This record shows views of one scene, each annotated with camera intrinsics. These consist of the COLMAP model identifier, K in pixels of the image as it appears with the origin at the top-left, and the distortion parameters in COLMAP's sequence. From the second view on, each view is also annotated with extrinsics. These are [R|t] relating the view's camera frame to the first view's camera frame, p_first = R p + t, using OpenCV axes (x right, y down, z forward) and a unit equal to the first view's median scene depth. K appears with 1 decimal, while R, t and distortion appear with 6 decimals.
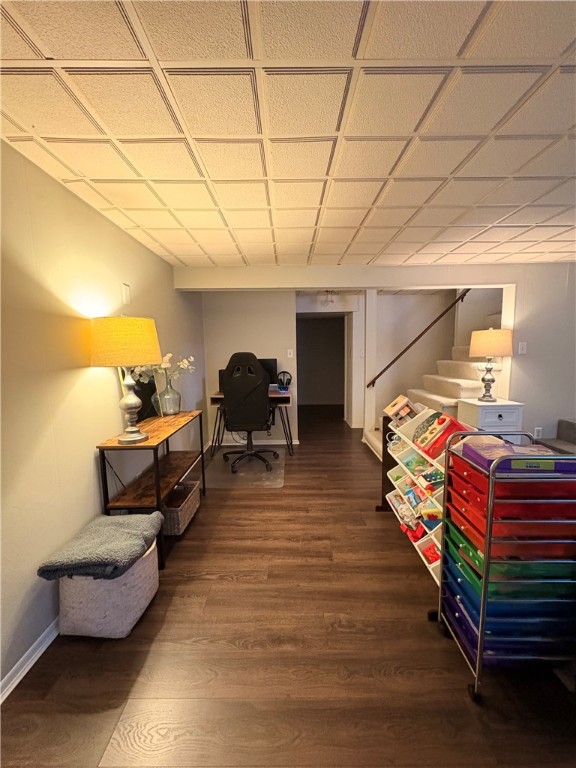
lens RADIAL K [[306.8, 0, 288.0], [0, 306.8, 384.0], [0, 0, 1]] dist [0.001839, 0.000203]
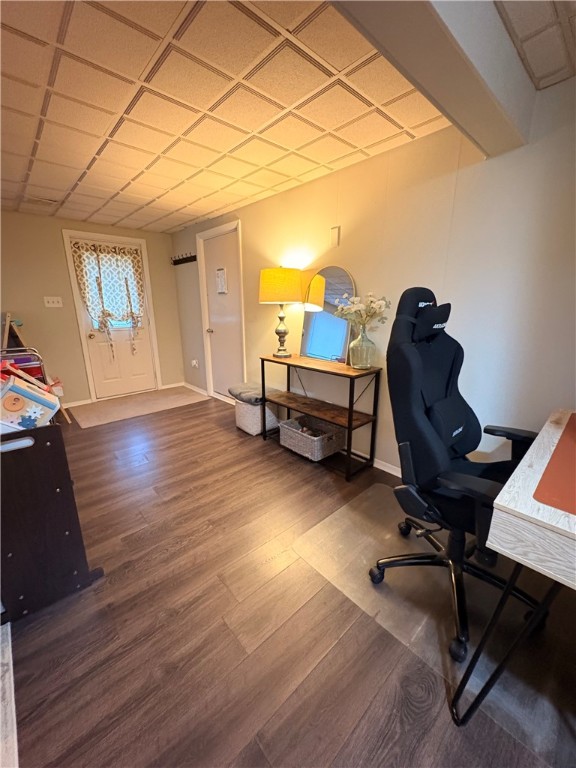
lens RADIAL K [[306.8, 0, 288.0], [0, 306.8, 384.0], [0, 0, 1]] dist [0.001839, 0.000203]
pose [[-0.737522, 0.193420, -0.647032, 0.378660], [-0.048436, 0.940489, 0.336353, -0.157045], [0.673584, 0.279407, -0.684263, 1.730390]]
